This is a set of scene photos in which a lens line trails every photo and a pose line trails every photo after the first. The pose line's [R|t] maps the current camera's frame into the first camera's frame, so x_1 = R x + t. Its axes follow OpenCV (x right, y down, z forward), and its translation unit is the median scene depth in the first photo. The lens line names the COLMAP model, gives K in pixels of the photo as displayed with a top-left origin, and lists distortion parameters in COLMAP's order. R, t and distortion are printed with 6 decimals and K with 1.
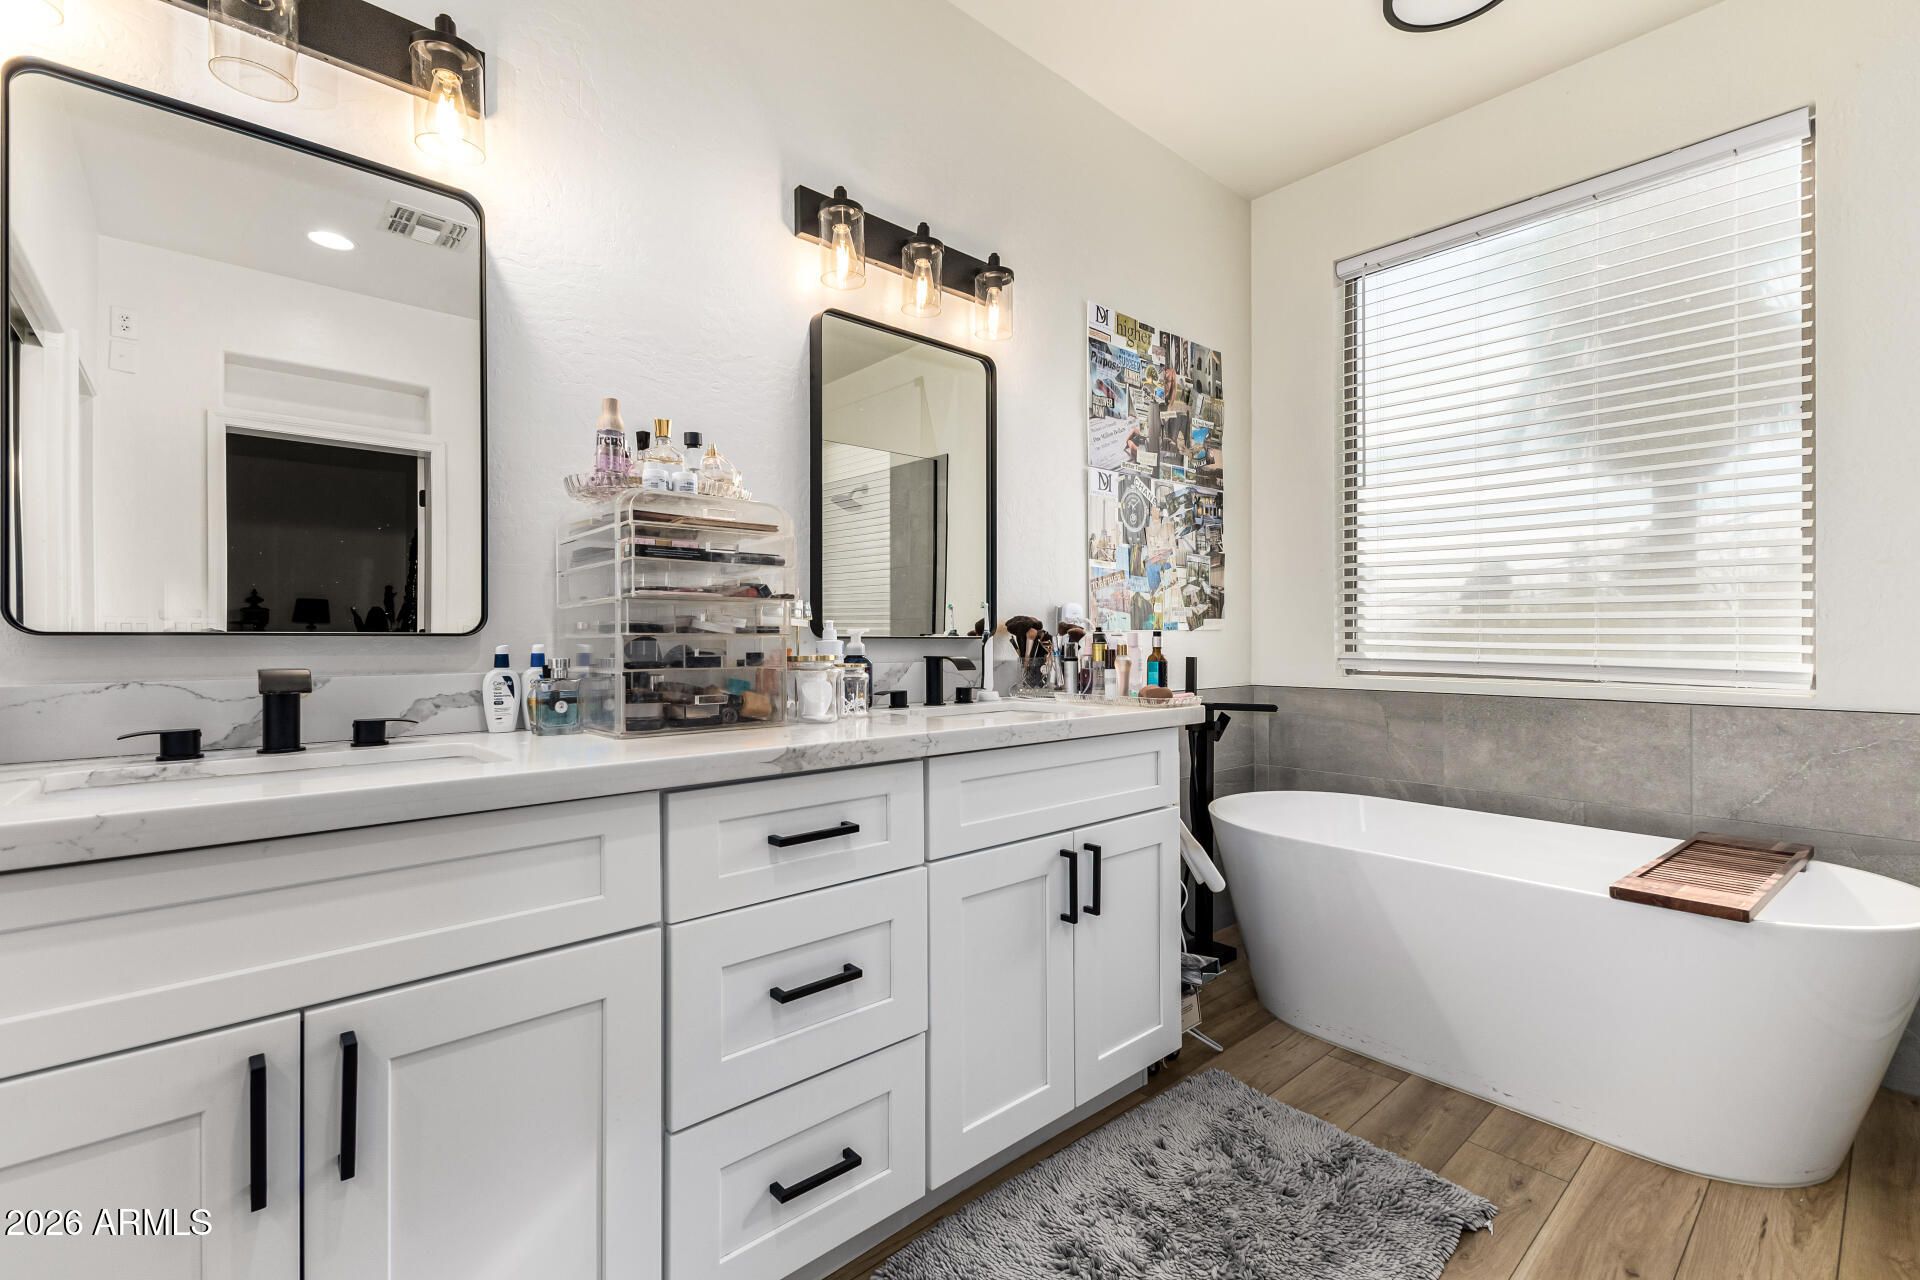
lens RADIAL K [[826.3, 0, 965.3], [0, 826.3, 640.2], [0, 0, 1]] dist [0.012661, -0.003939]
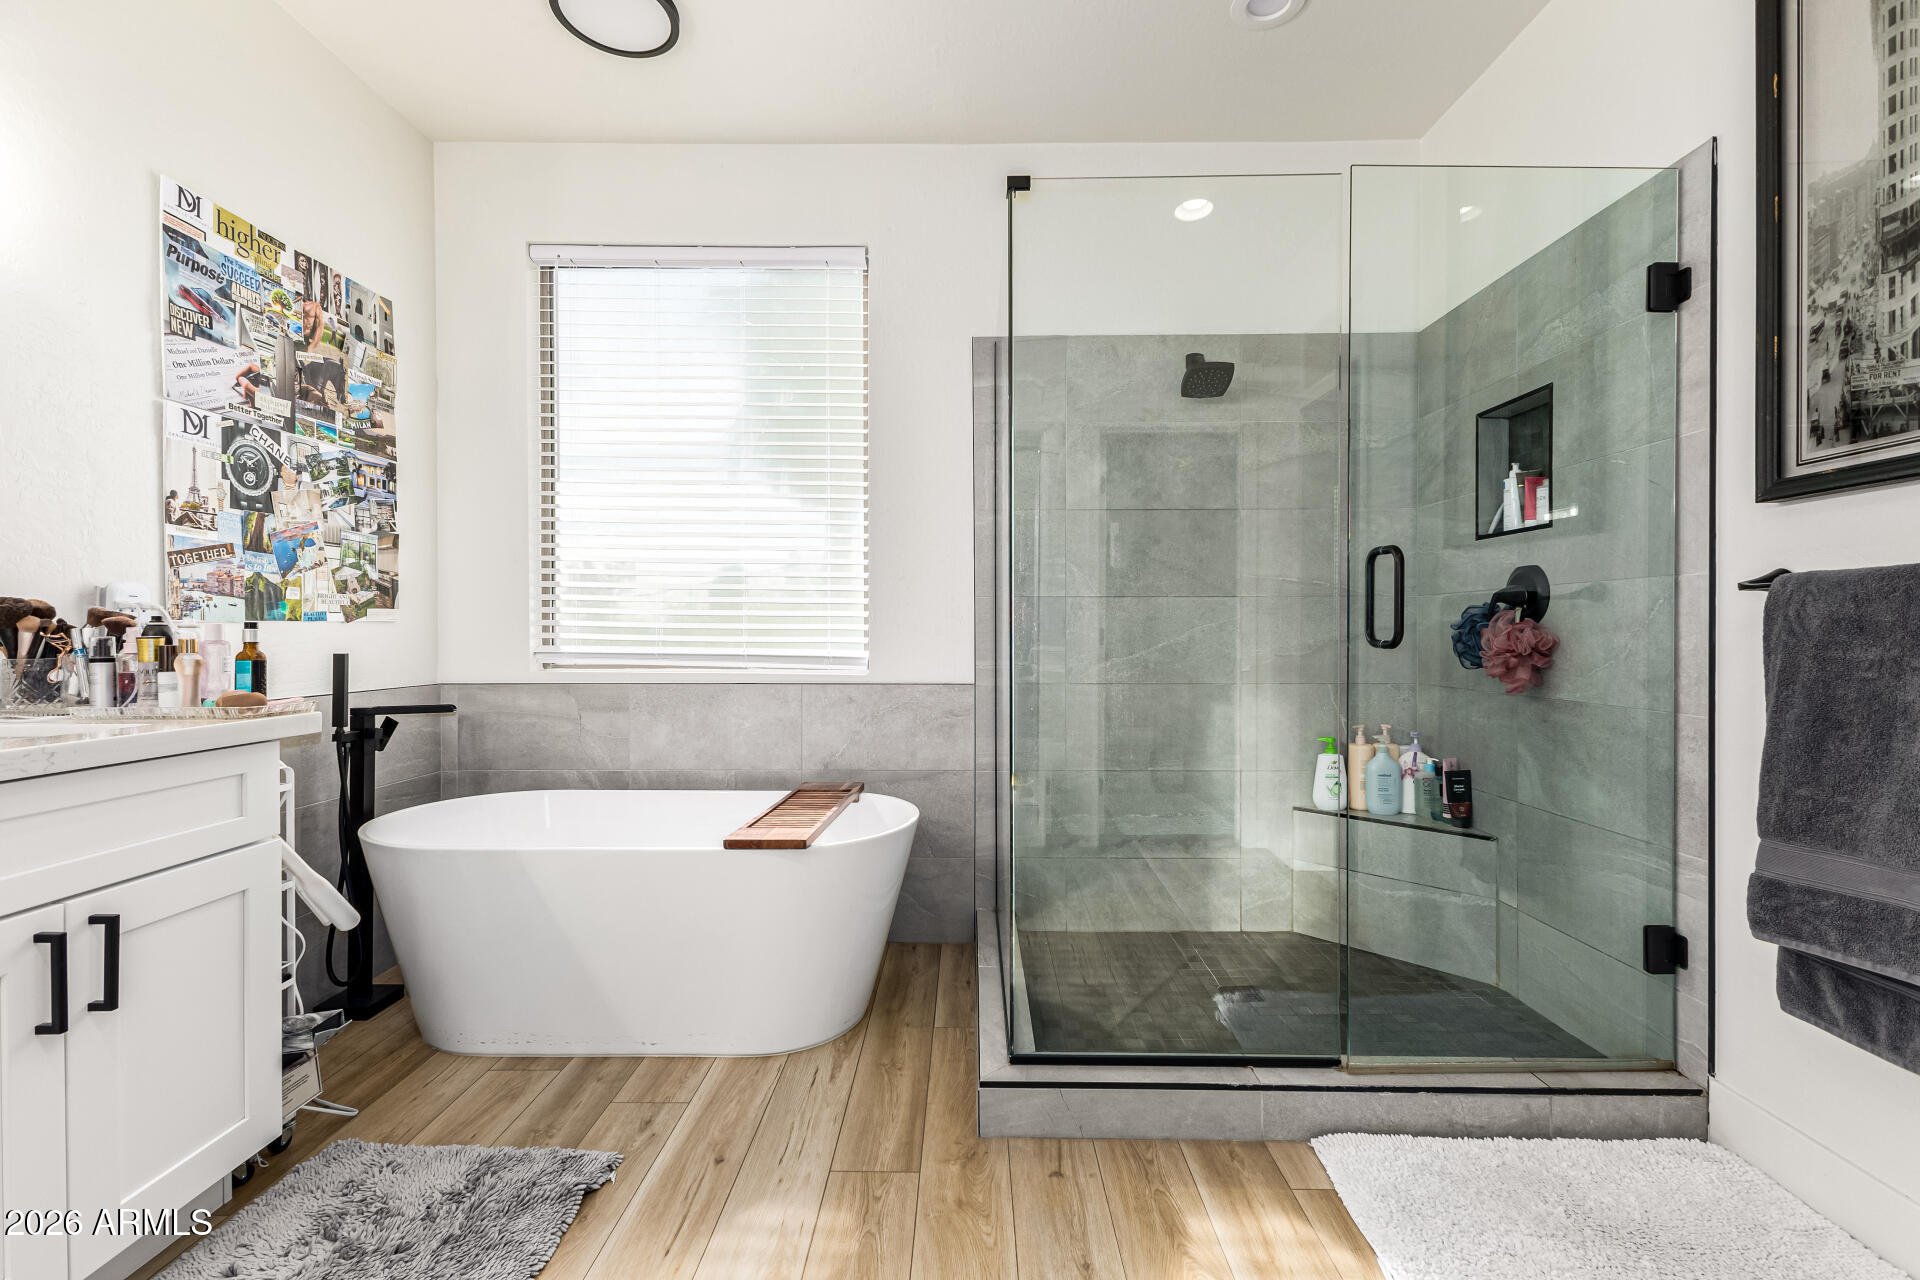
lens RADIAL K [[826.3, 0, 965.4], [0, 826.3, 636.3], [0, 0, 1]] dist [0.012661, -0.003939]
pose [[0.670649, -0.001879, 0.741773, 0.092246], [-0.000509, 0.999995, 0.002993, -0.000071], [-0.741775, -0.002385, 0.670645, -0.039277]]
